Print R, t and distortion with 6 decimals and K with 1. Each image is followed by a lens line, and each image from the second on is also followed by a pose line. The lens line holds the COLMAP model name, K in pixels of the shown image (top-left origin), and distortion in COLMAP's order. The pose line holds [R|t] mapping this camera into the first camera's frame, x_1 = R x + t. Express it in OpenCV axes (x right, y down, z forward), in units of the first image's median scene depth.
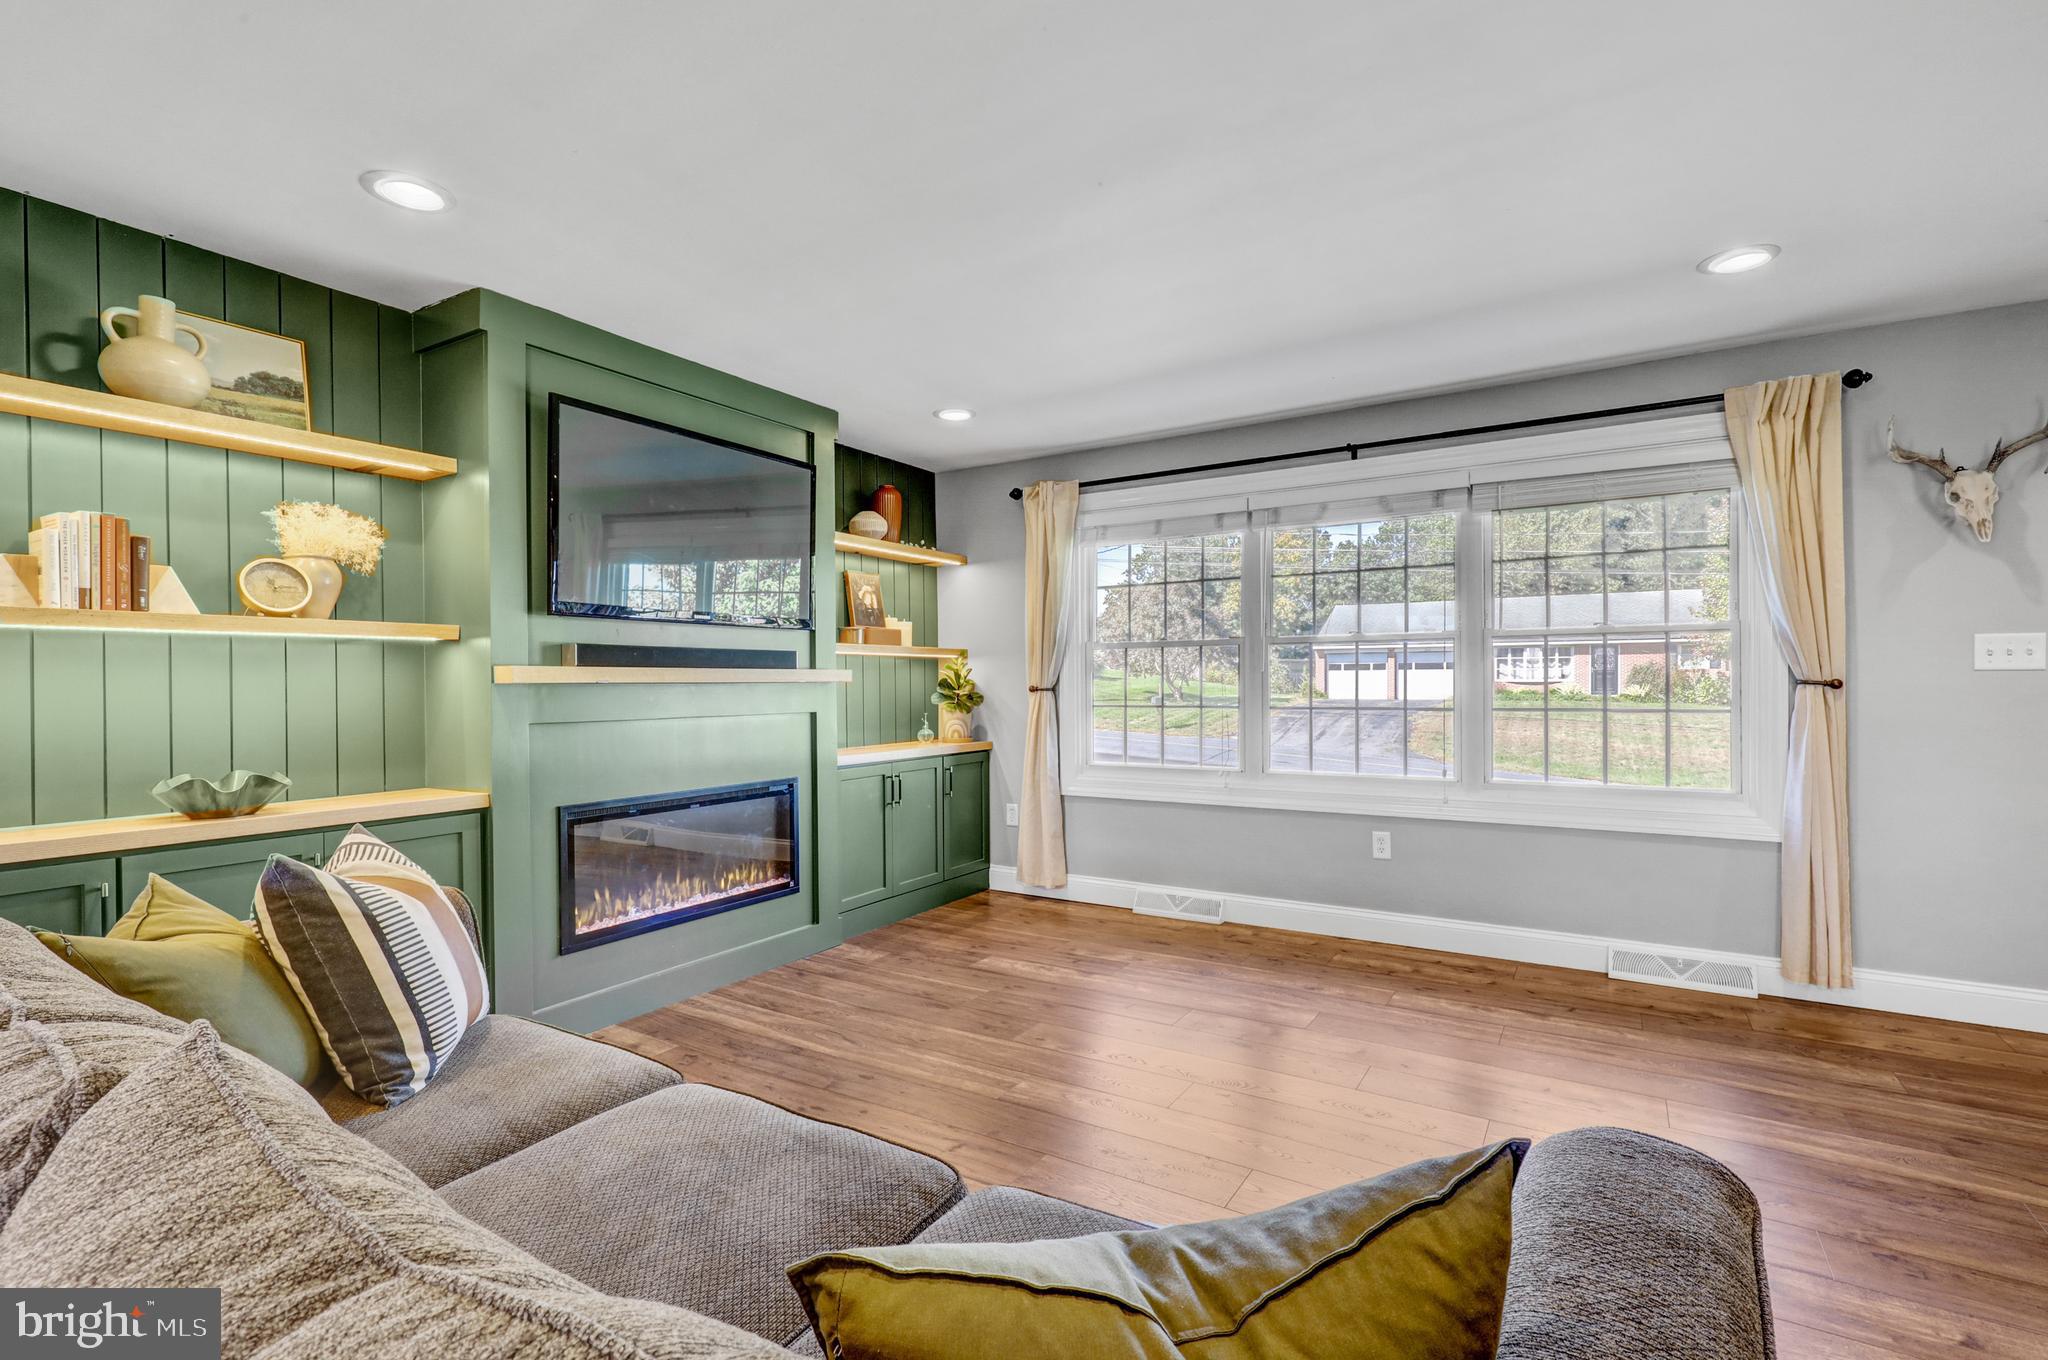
lens RADIAL K [[936.5, 0, 1015.6], [0, 936.5, 680.7], [0, 0, 1]] dist [-0.002936, 0.000899]
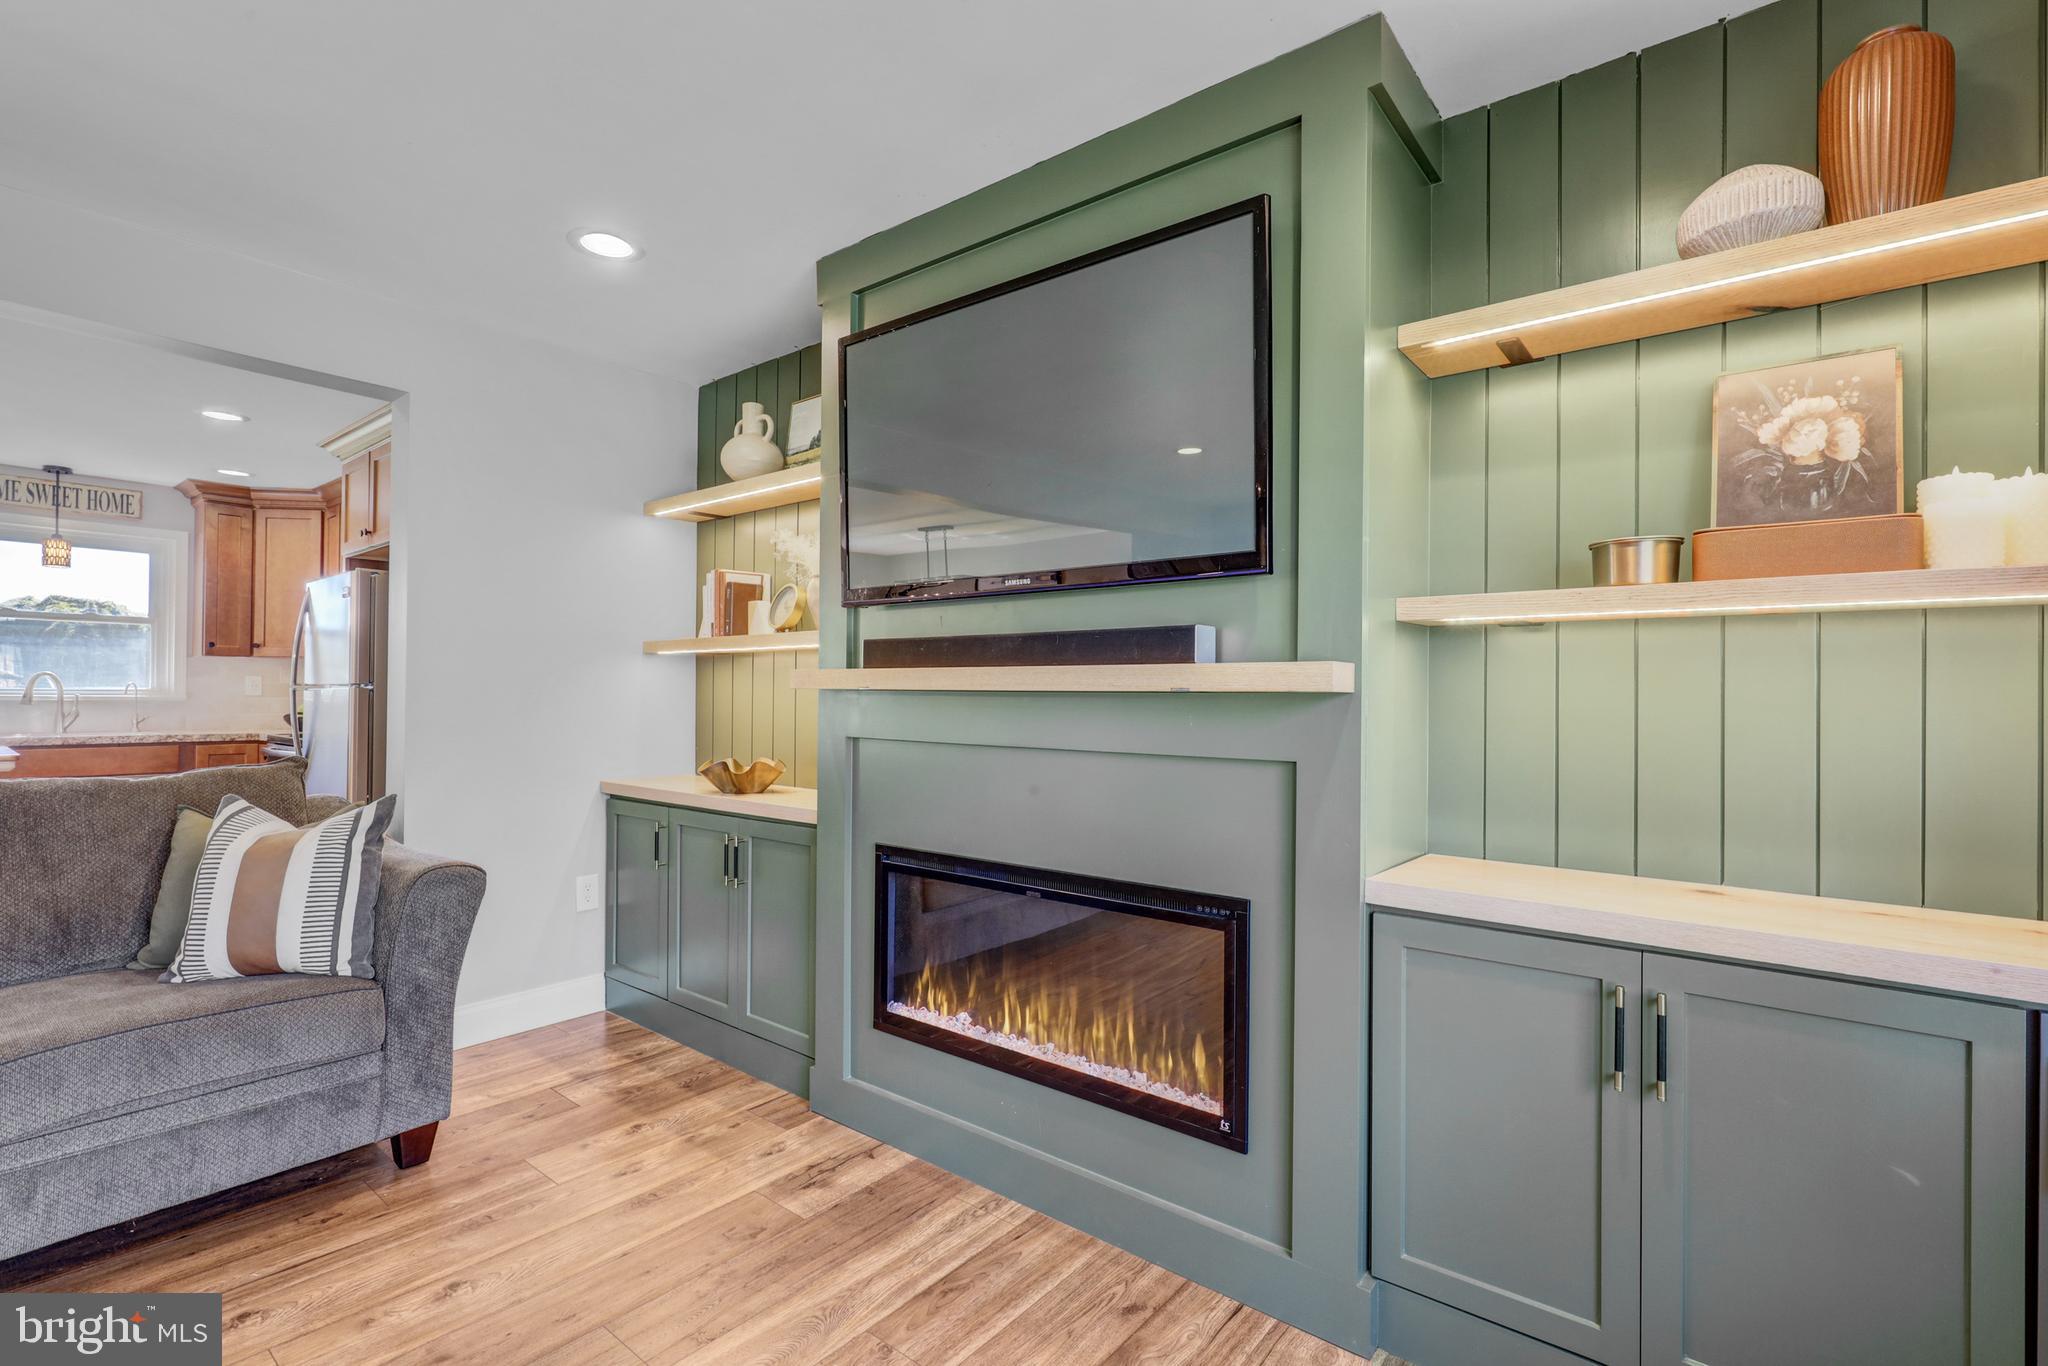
lens RADIAL K [[936.5, 0, 1035.7], [0, 936.5, 684.3], [0, 0, 1]] dist [-0.002936, 0.000899]
pose [[-0.112150, -0.003099, -0.993686, 0.276482], [-0.004094, 0.999988, -0.002657, -0.000640], [0.993683, 0.003770, -0.112161, 1.128858]]
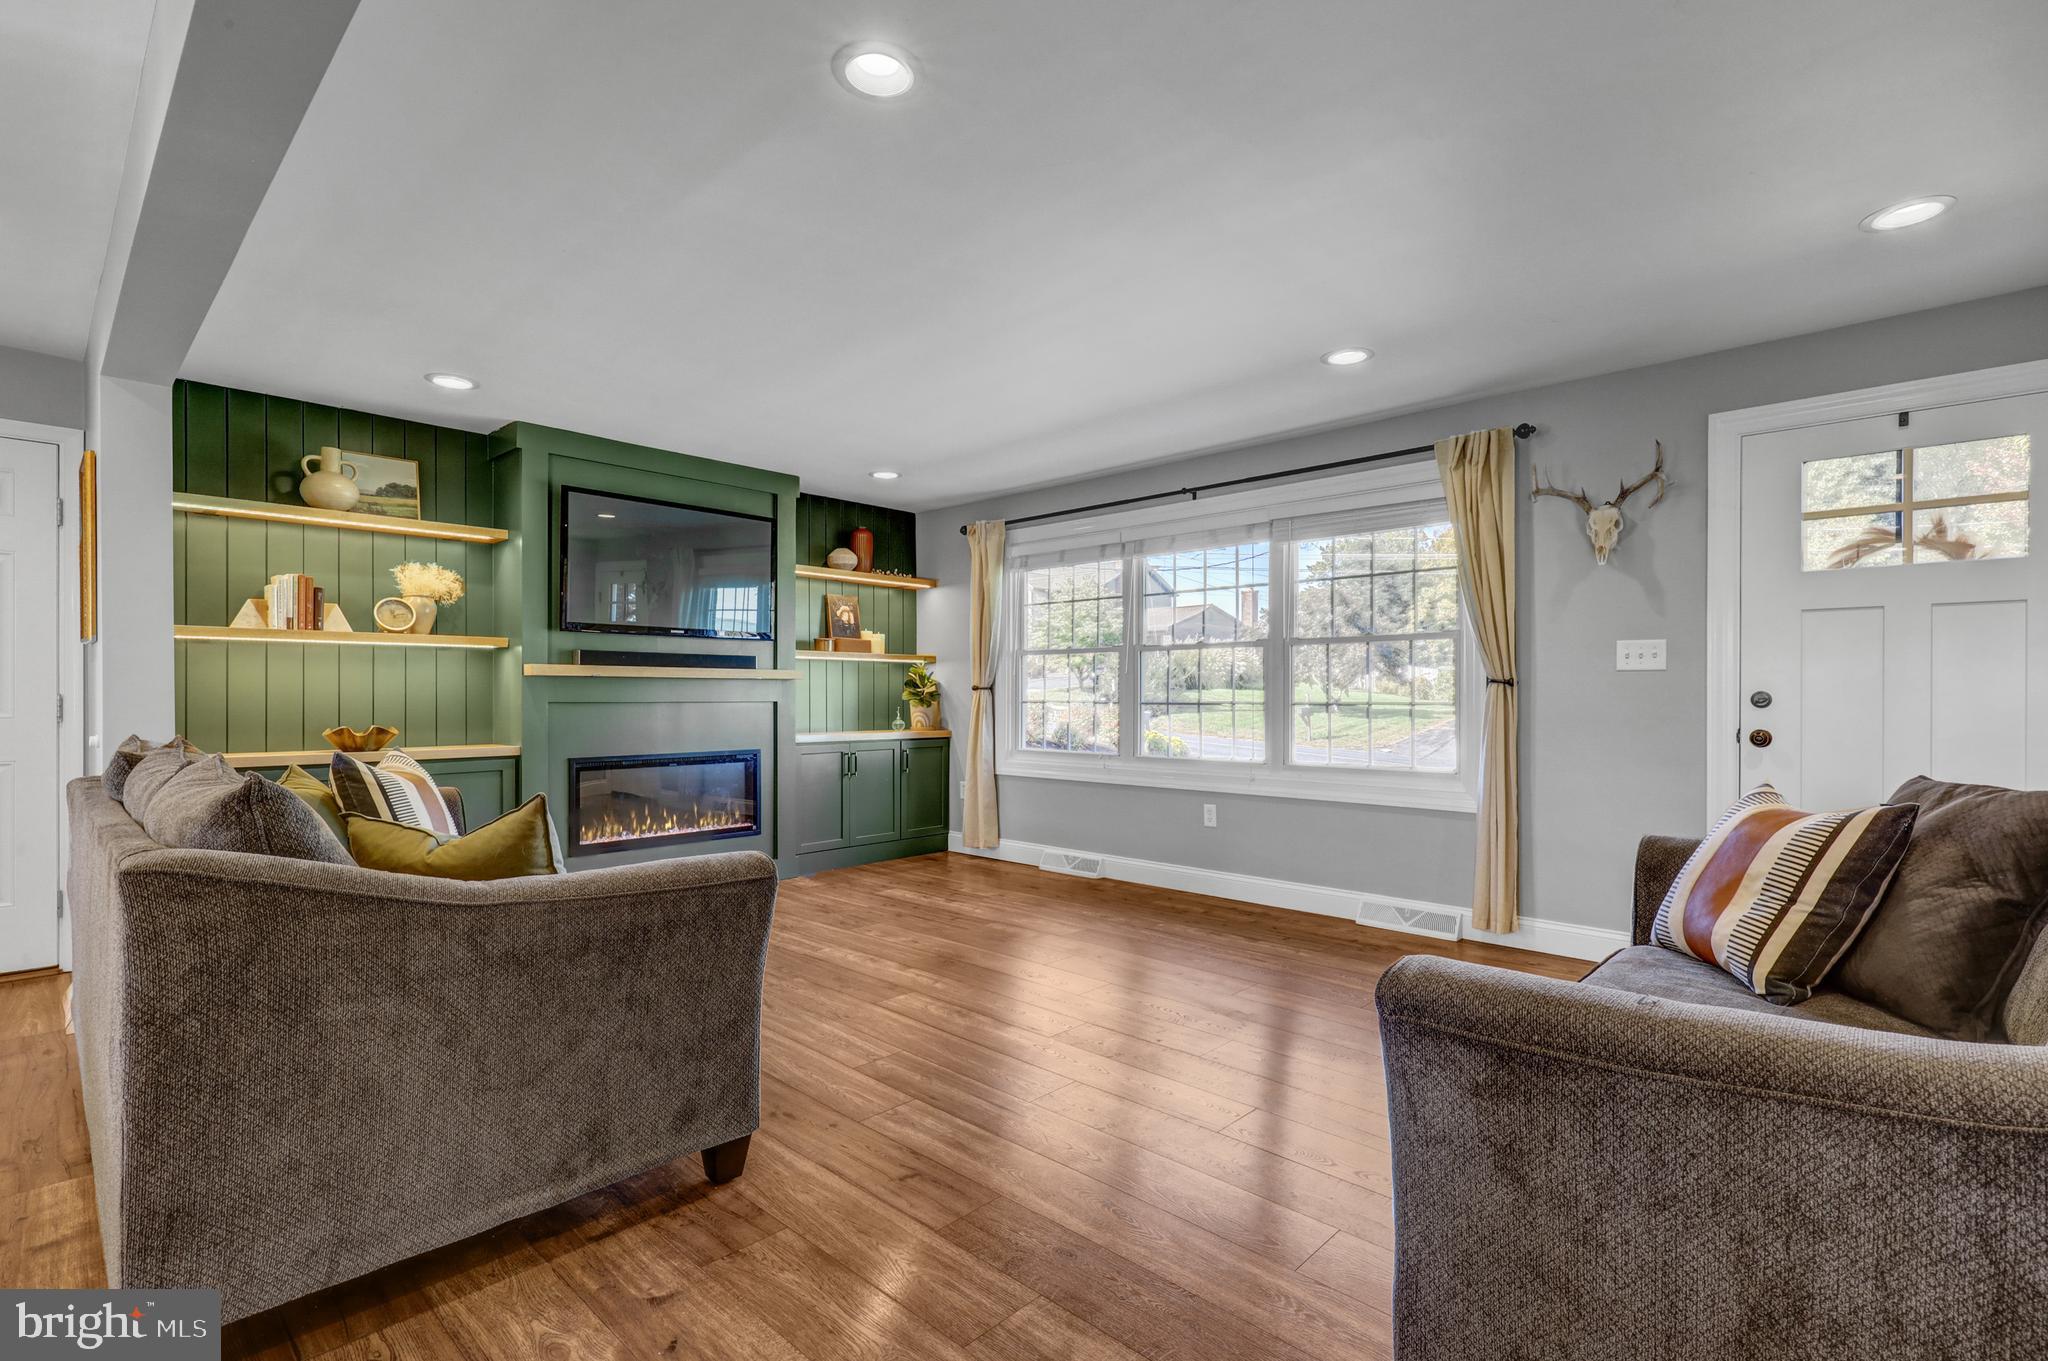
lens RADIAL K [[936.5, 0, 1004.7], [0, 936.5, 688.5], [0, 0, 1]] dist [-0.002936, 0.000899]
pose [[0.979770, 0.007308, -0.199991, 0.456807], [-0.008072, 0.999963, -0.003003, 0.019565], [0.199962, 0.004557, 0.979793, -0.307789]]
